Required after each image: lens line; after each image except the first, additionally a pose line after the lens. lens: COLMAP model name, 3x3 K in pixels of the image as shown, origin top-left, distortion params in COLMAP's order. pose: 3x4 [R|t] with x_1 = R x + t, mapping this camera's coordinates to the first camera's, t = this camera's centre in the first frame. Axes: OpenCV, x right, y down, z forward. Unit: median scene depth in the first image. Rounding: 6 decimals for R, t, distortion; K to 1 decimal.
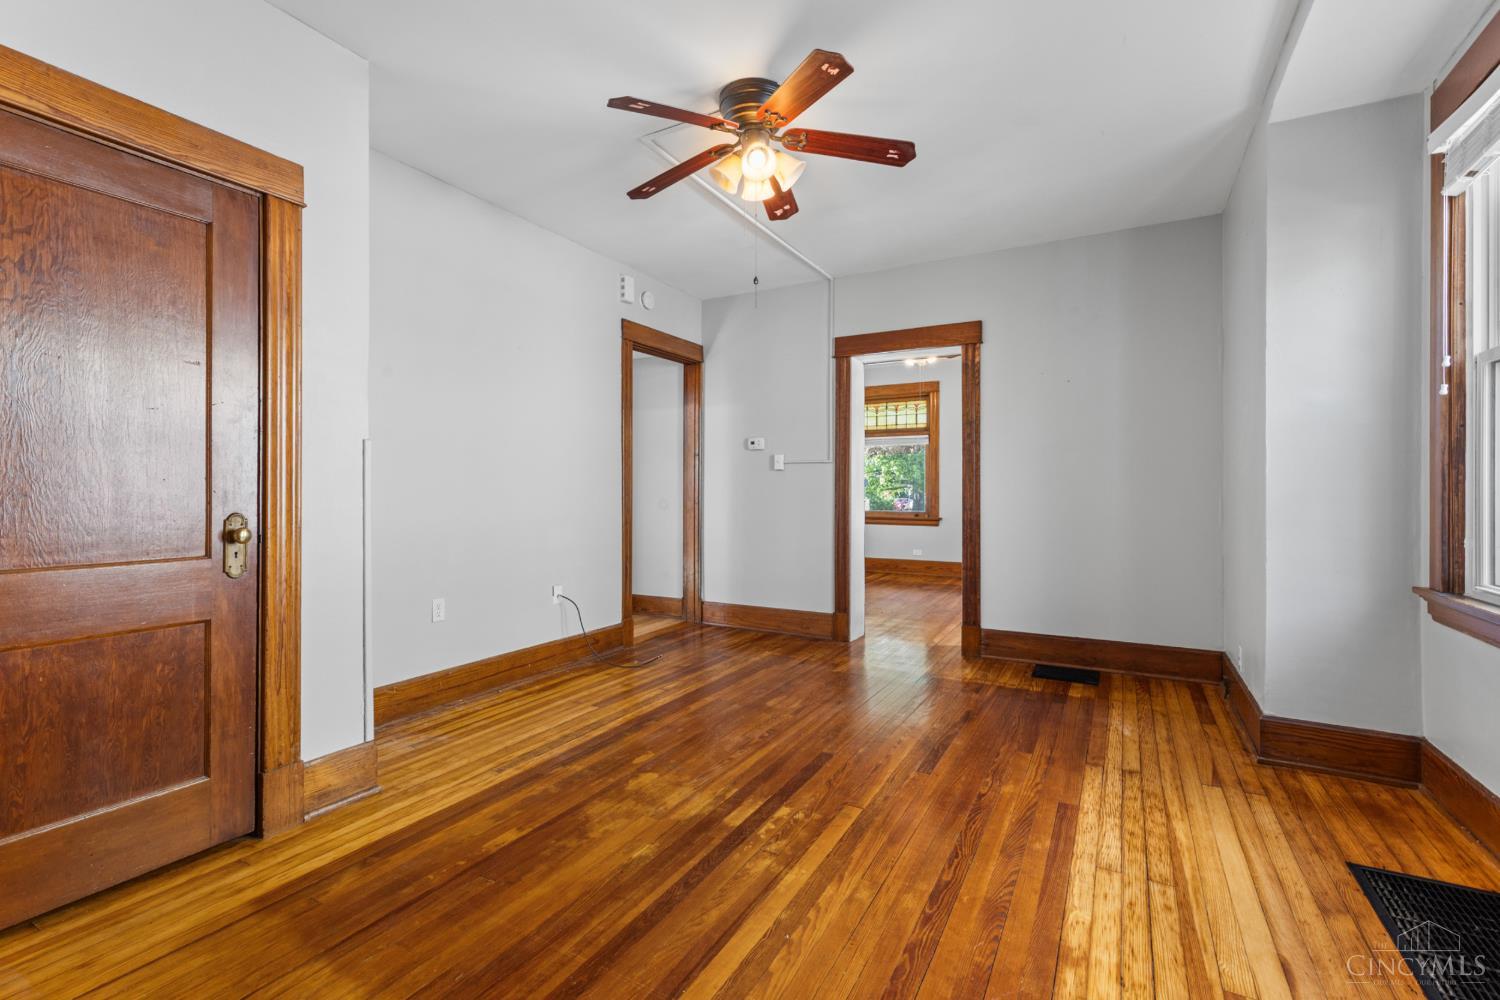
lens RADIAL K [[674.1, 0, 738.8], [0, 674.1, 496.8], [0, 0, 1]] dist [0.003329, 0.000155]
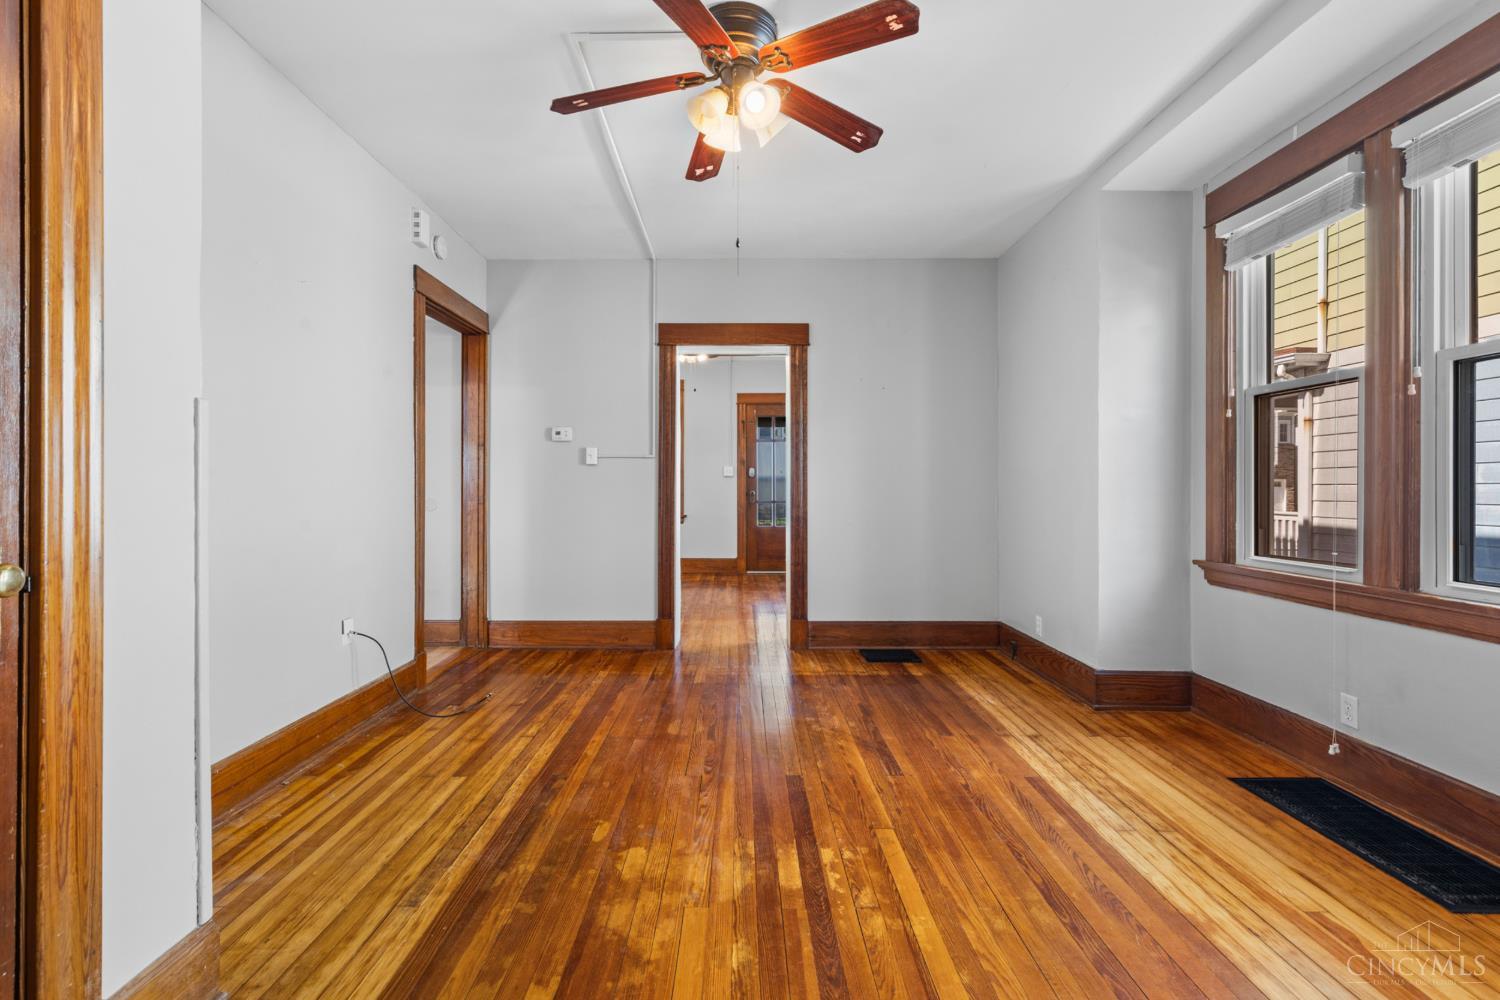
lens RADIAL K [[674.1, 0, 737.2], [0, 674.1, 493.9], [0, 0, 1]] dist [0.003329, 0.000155]
pose [[0.872305, -0.004098, 0.488945, -0.390924], [0.004617, 0.999989, 0.000144, -0.001176], [-0.488941, 0.002132, 0.872314, 0.247682]]
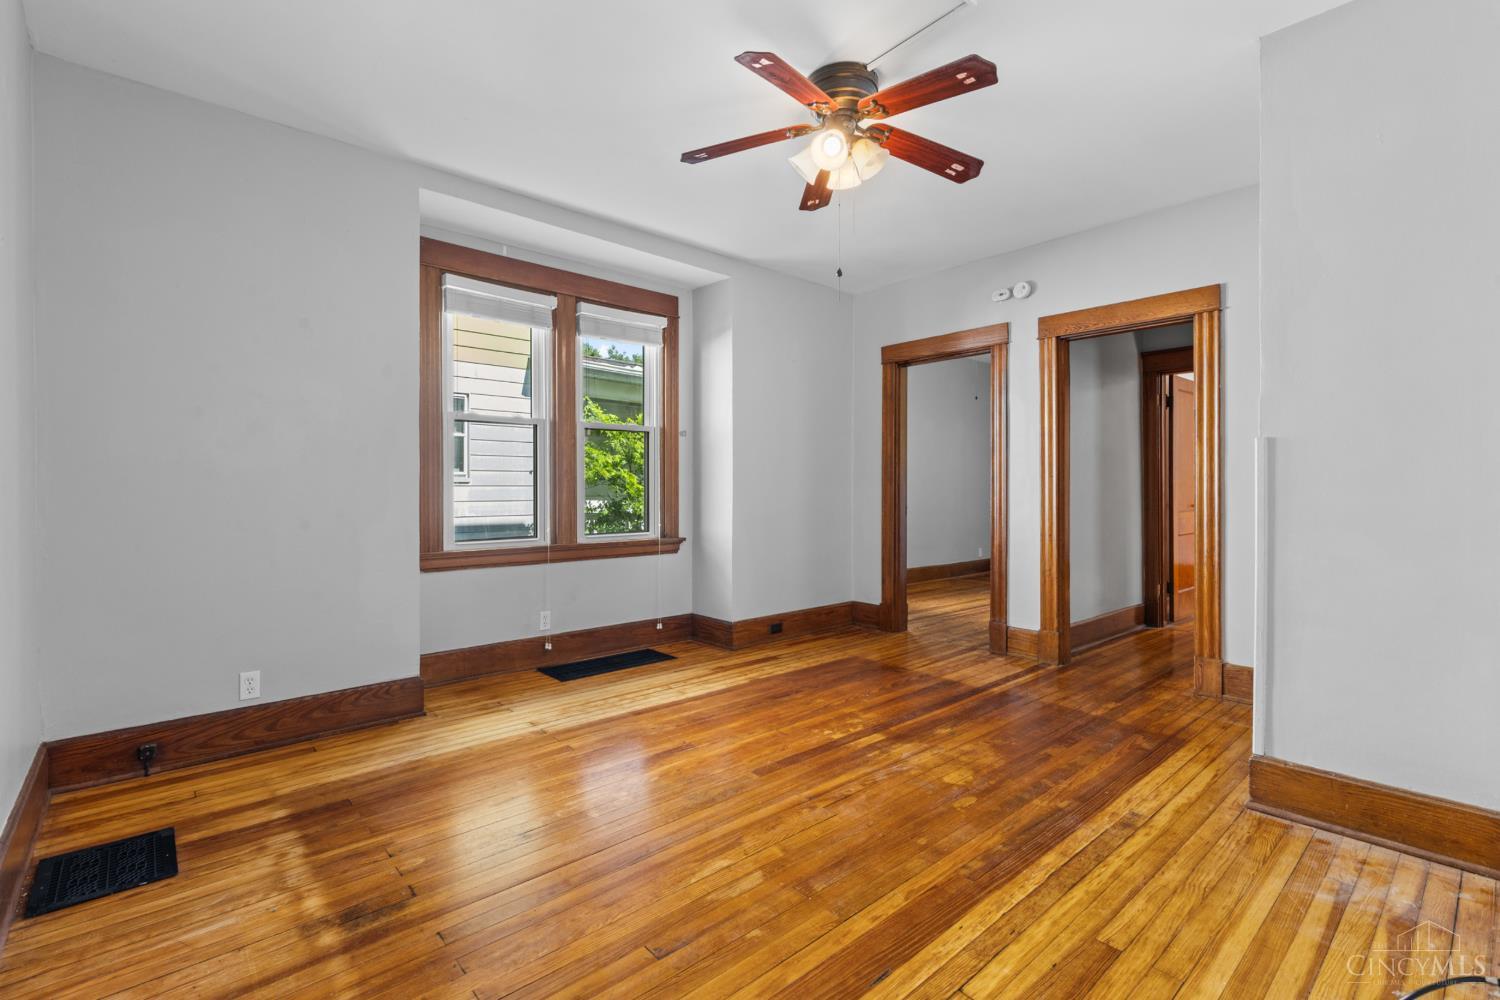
lens RADIAL K [[674.1, 0, 740.4], [0, 674.1, 490.2], [0, 0, 1]] dist [0.003329, 0.000155]
pose [[-0.943931, -0.001804, 0.330137, -0.157465], [0.002727, 0.999908, 0.013262, -0.022497], [-0.330130, 0.013419, -0.943840, 1.936926]]
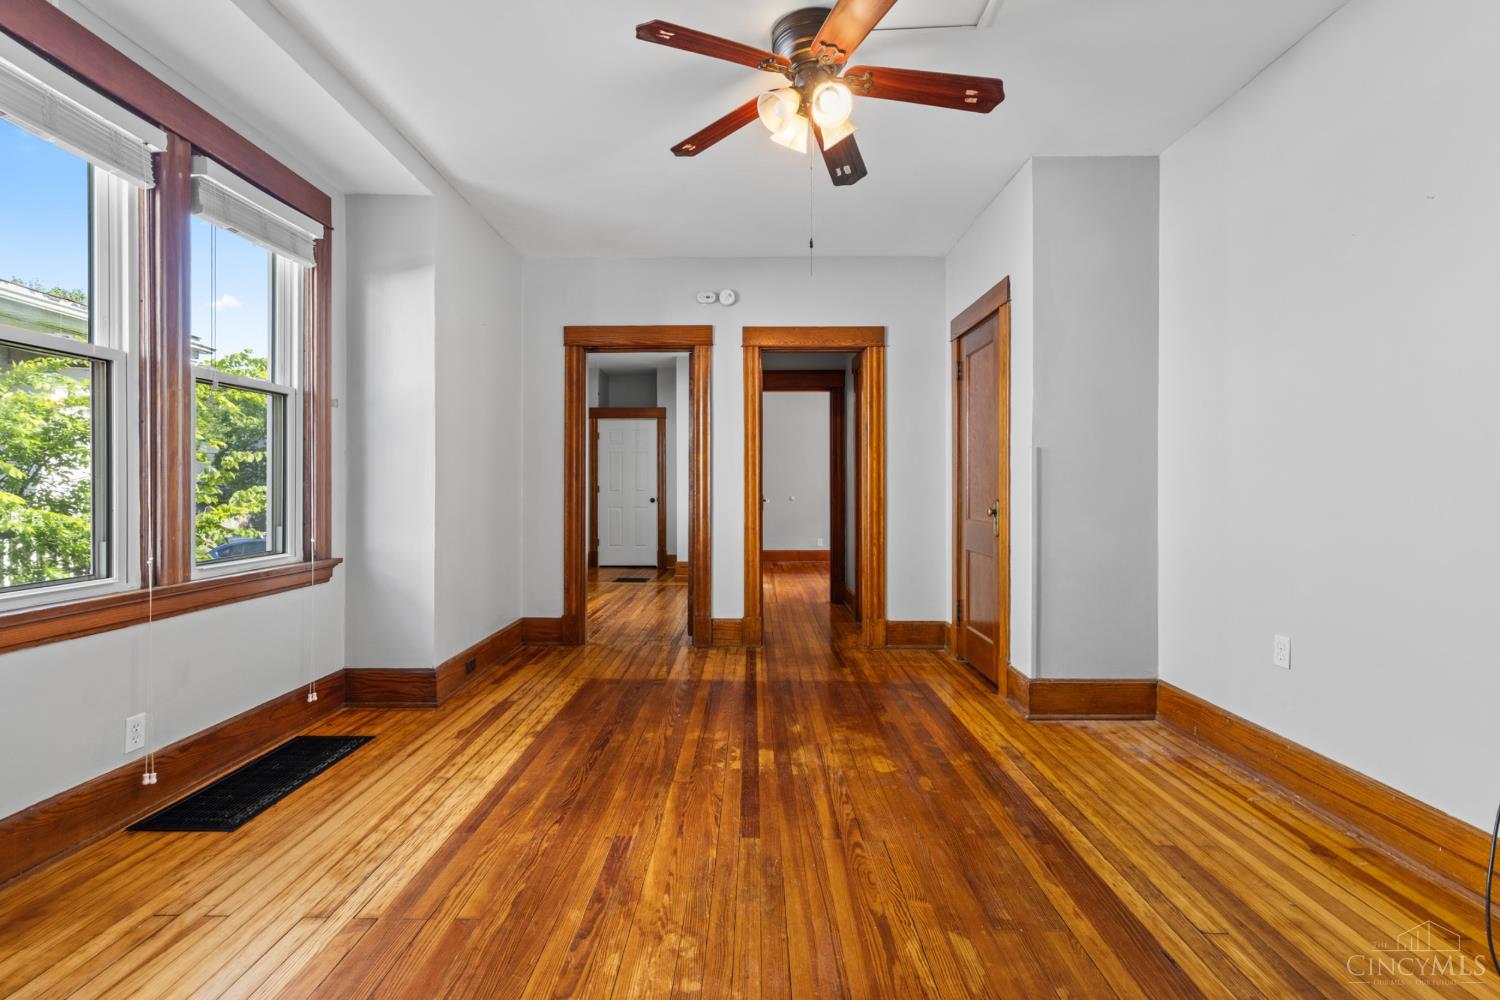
lens RADIAL K [[674.1, 0, 738.5], [0, 674.1, 487.0], [0, 0, 1]] dist [0.003329, 0.000155]
pose [[-0.880208, -0.001092, -0.474587, 0.514901], [-0.005455, 0.999955, 0.007817, -0.013550], [0.474557, 0.009470, -0.880174, 1.700237]]
